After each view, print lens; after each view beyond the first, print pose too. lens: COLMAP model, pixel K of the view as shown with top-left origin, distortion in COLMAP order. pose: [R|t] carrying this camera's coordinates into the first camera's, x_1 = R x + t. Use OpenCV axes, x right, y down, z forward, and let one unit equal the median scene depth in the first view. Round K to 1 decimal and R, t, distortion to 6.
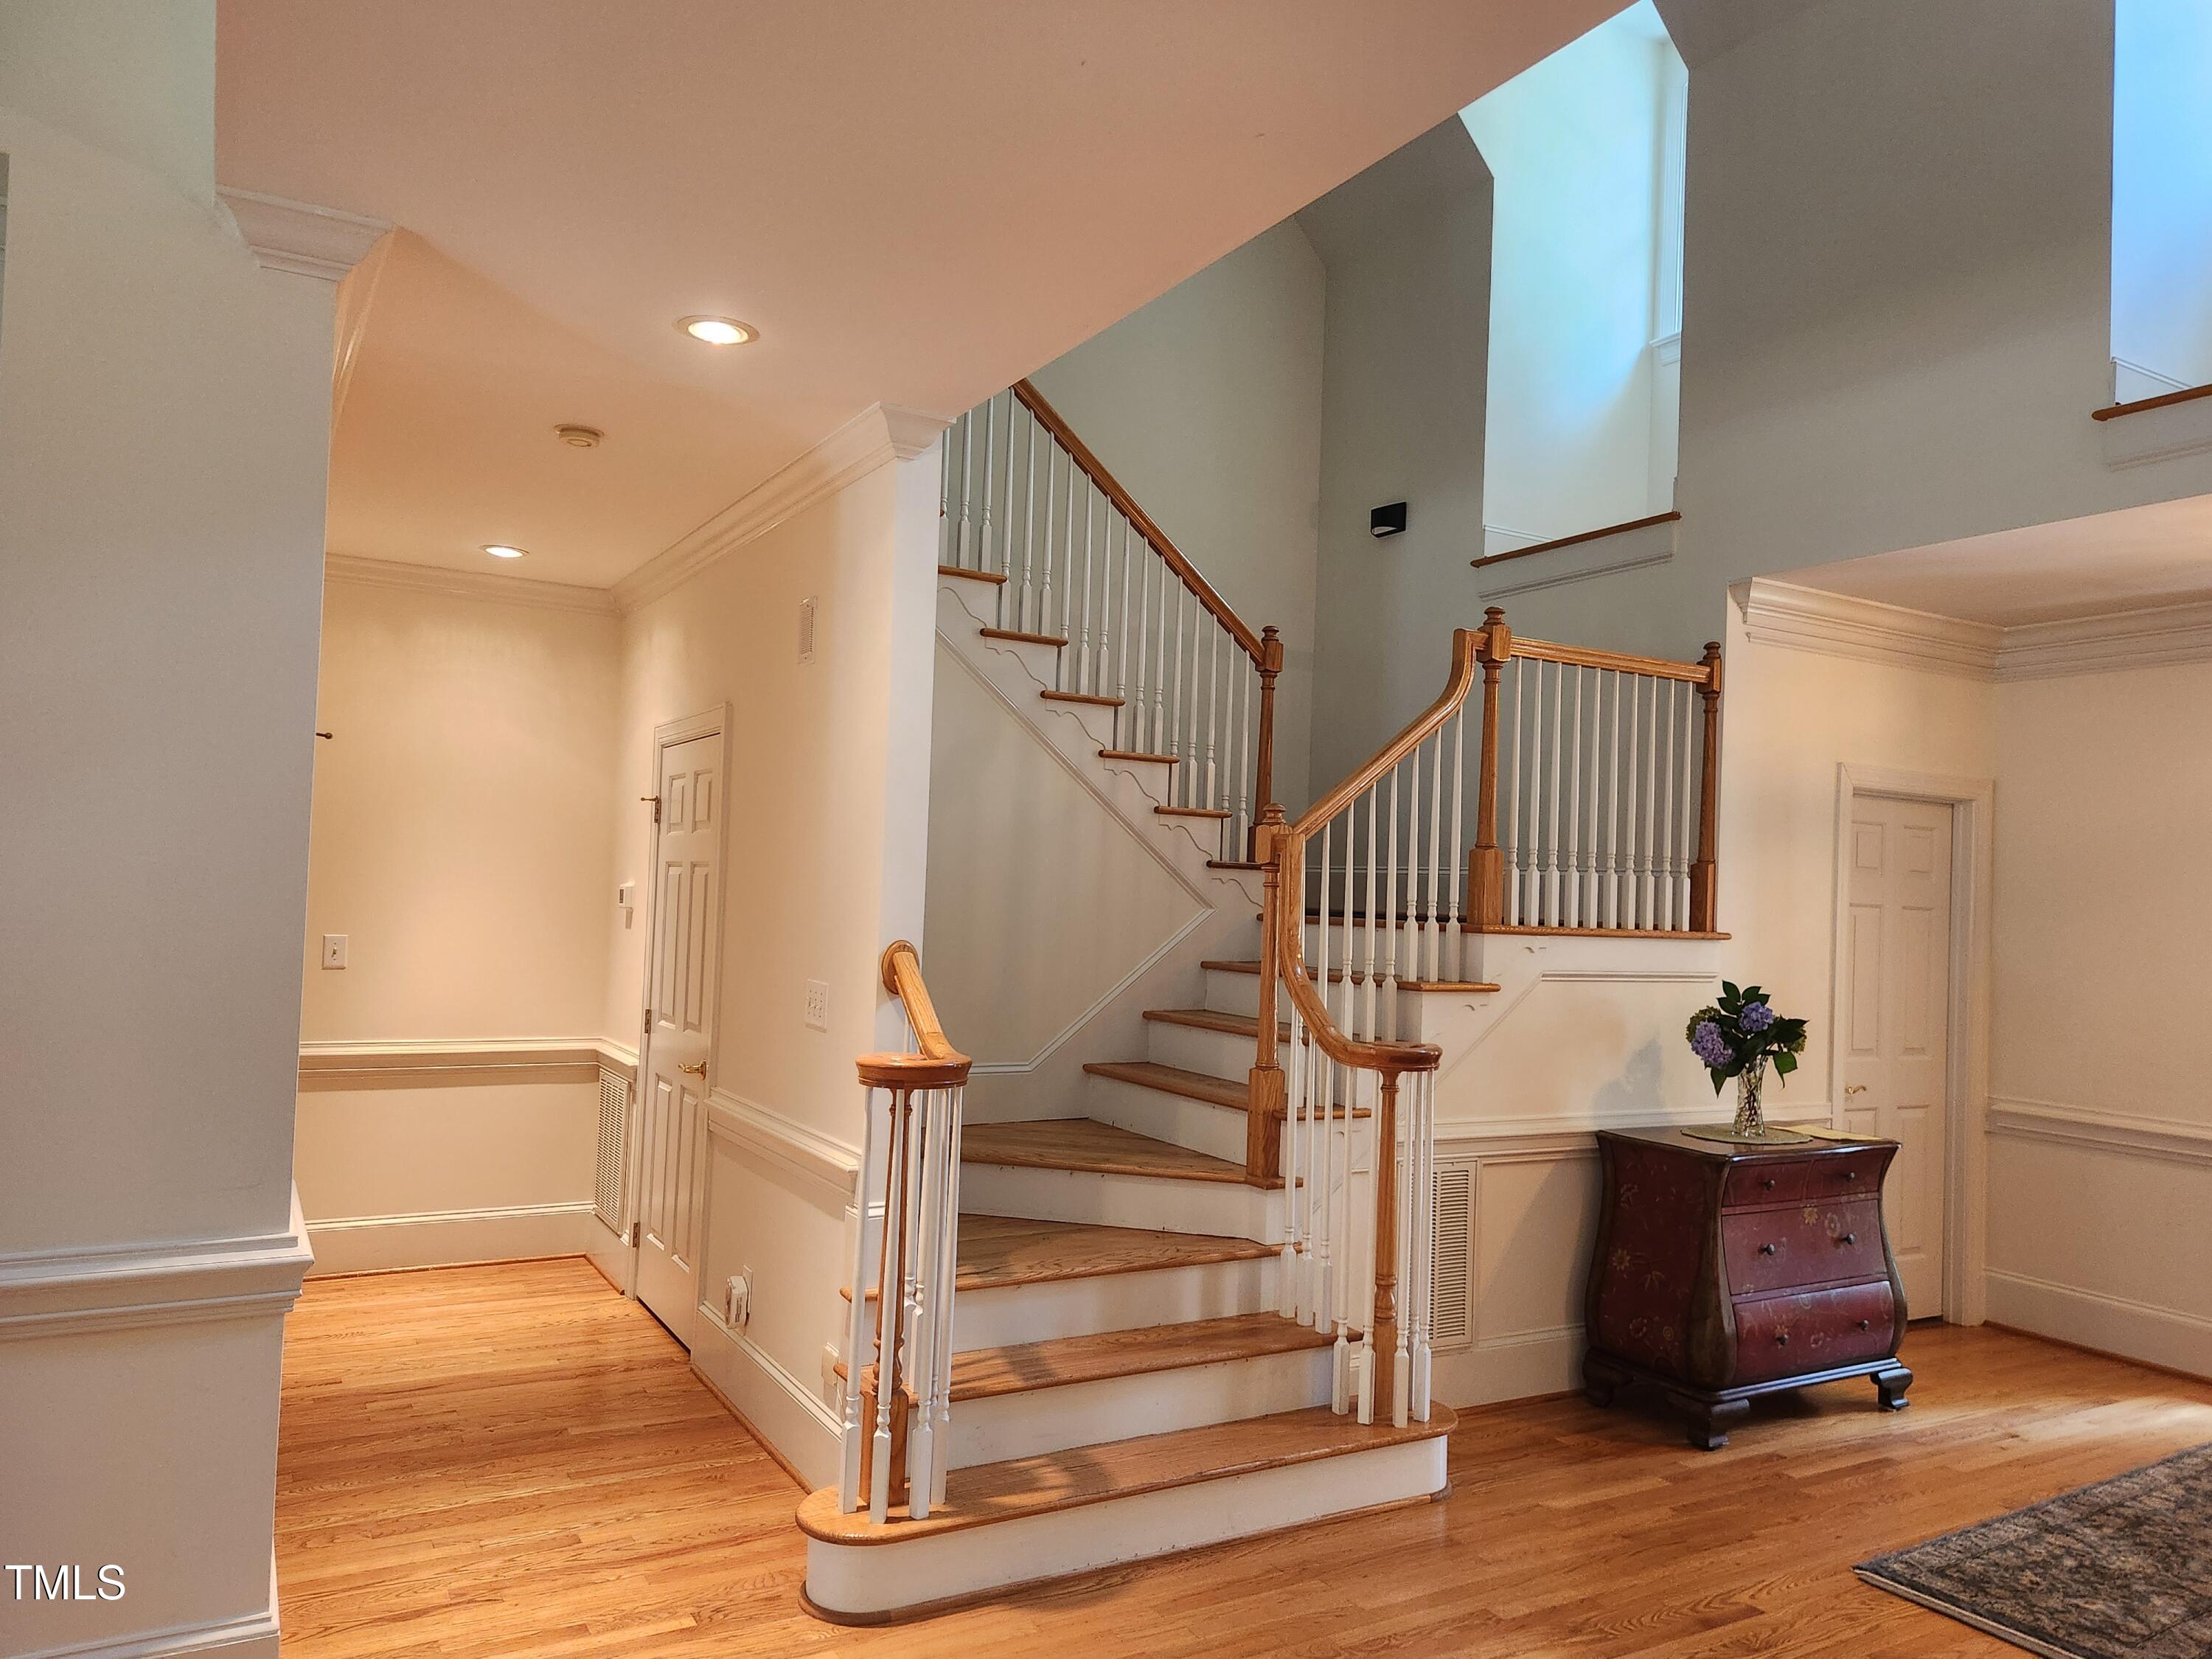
lens RADIAL K [[1540.2, 0, 1113.4], [0, 1540.2, 832.4], [0, 0, 1]] dist [0.071702, -0.056391]
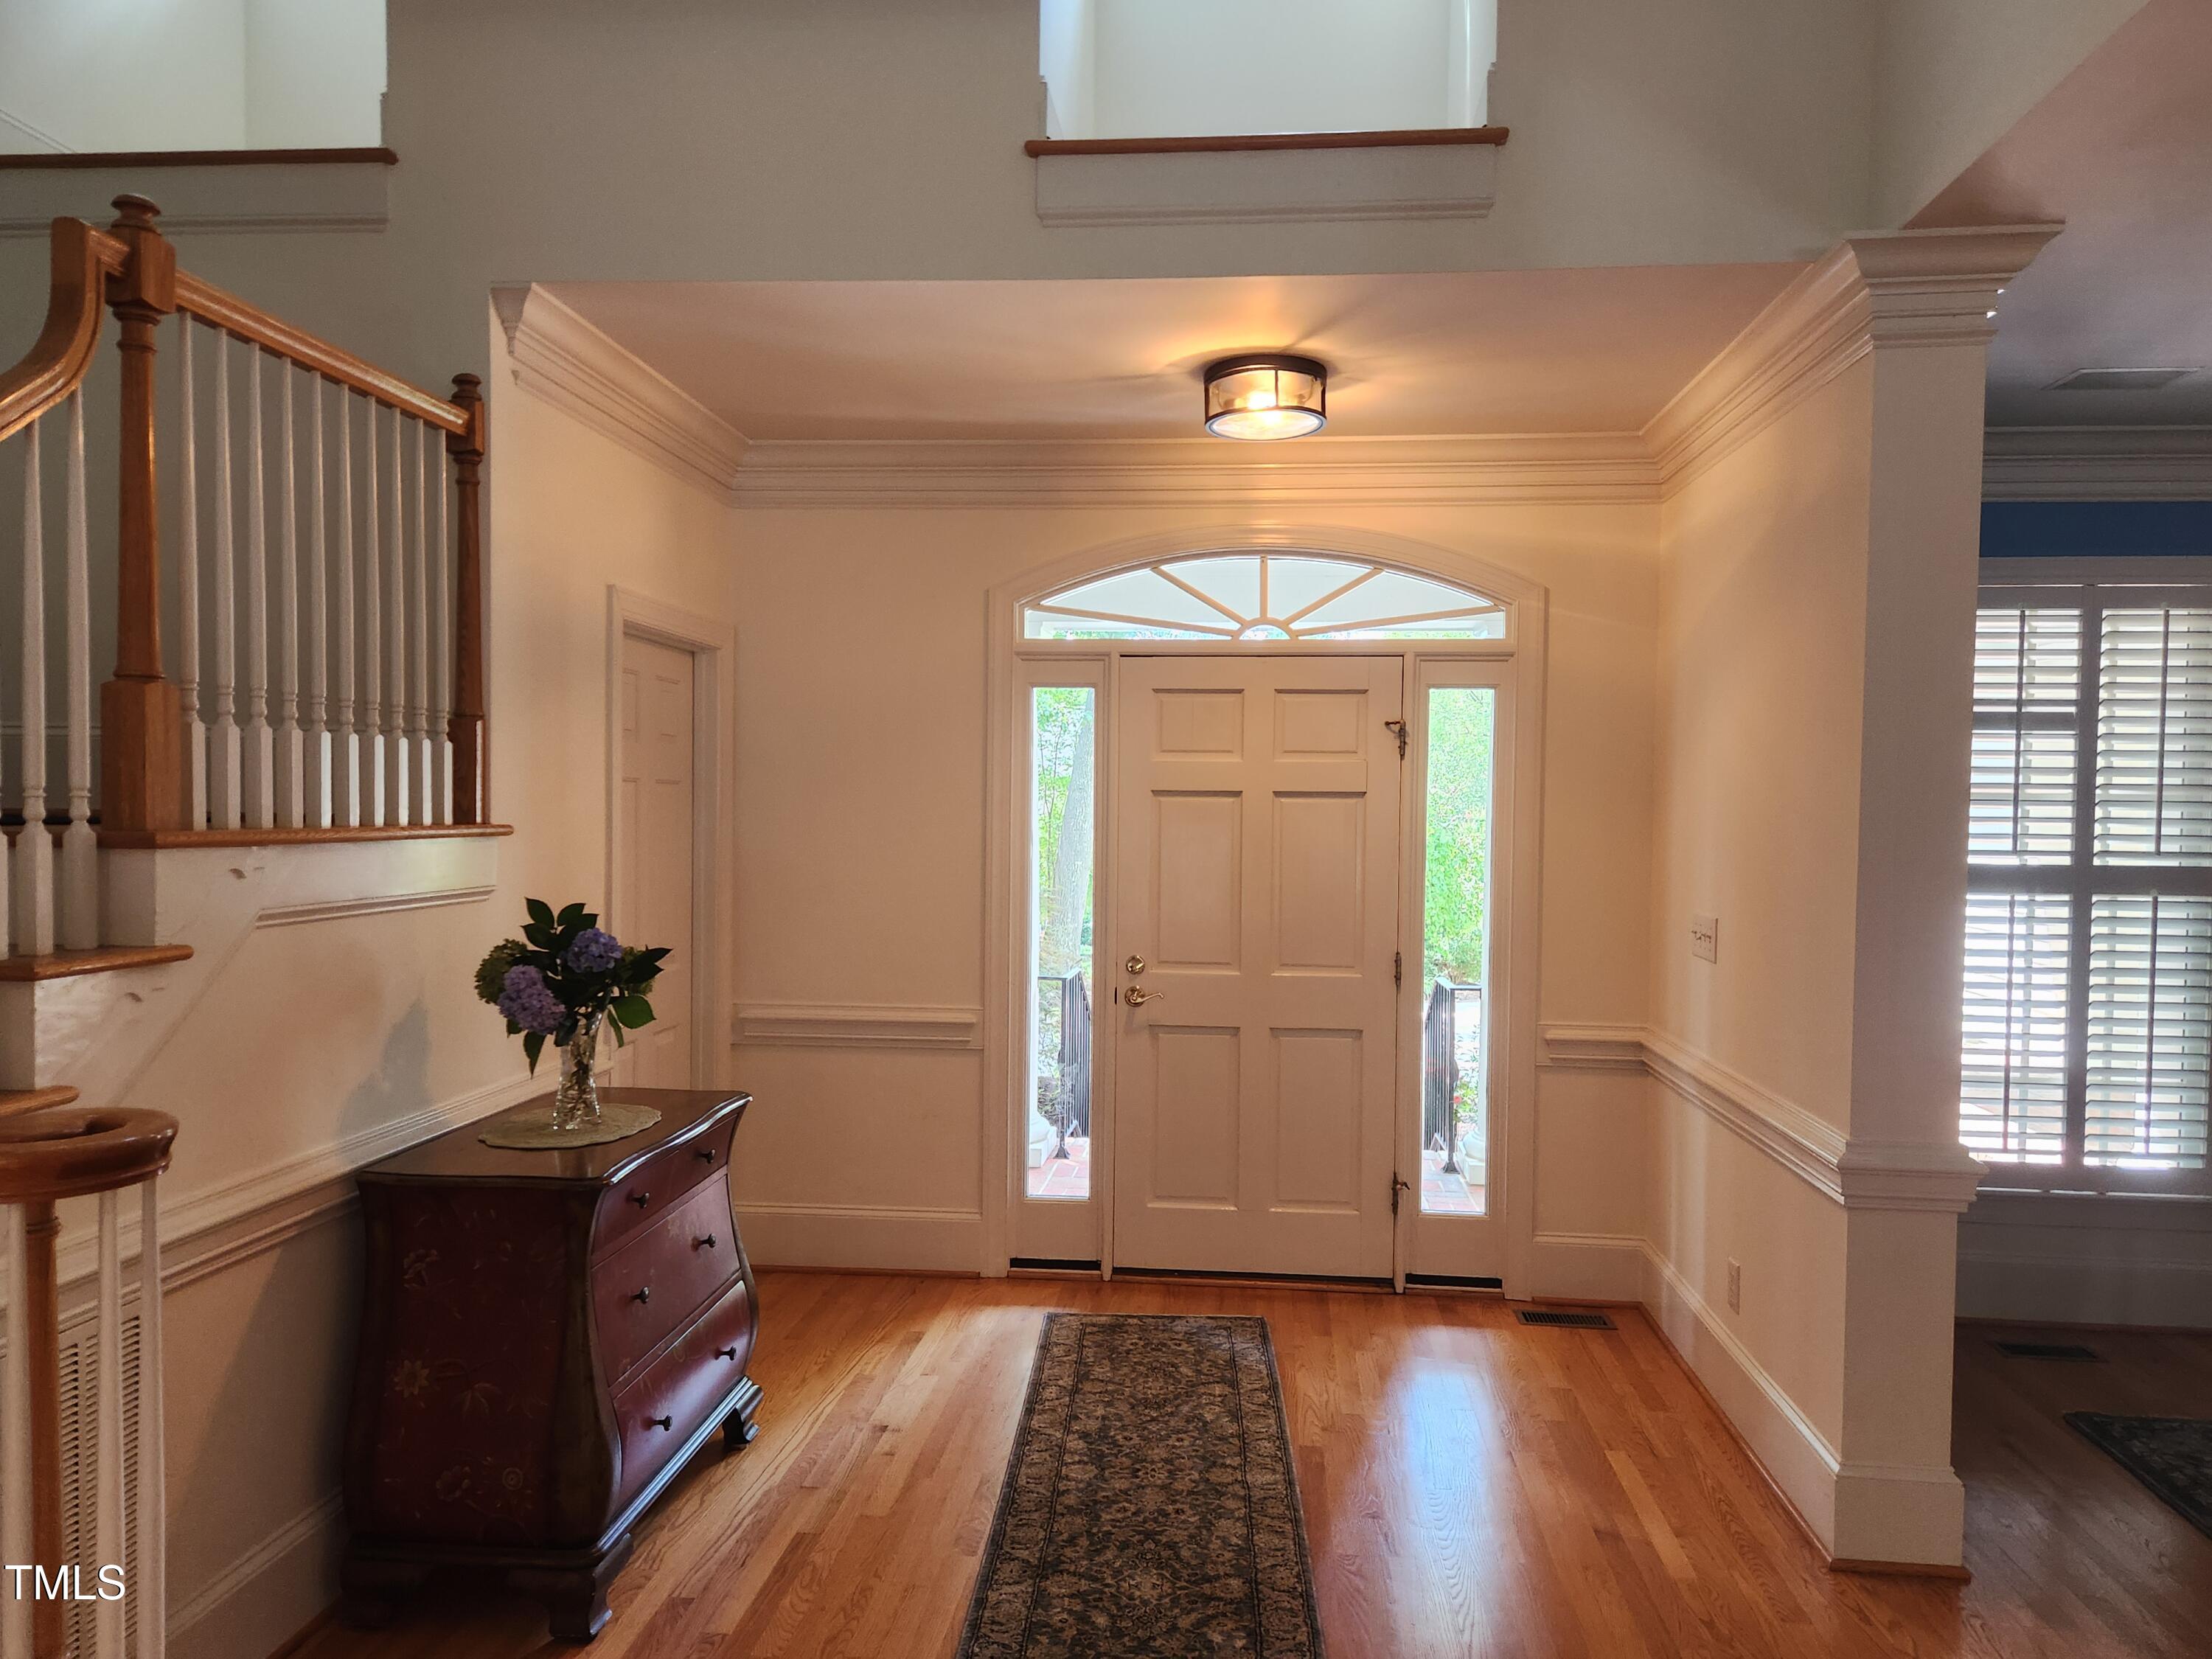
lens RADIAL K [[1540.2, 0, 1118.7], [0, 1540.2, 850.9], [0, 0, 1]] dist [0.071702, -0.056391]
pose [[0.573747, -0.053211, 0.817302, 0.000289], [-0.026239, 0.996181, 0.083277, 0.014605], [-0.818612, -0.069225, 0.570160, 0.432610]]
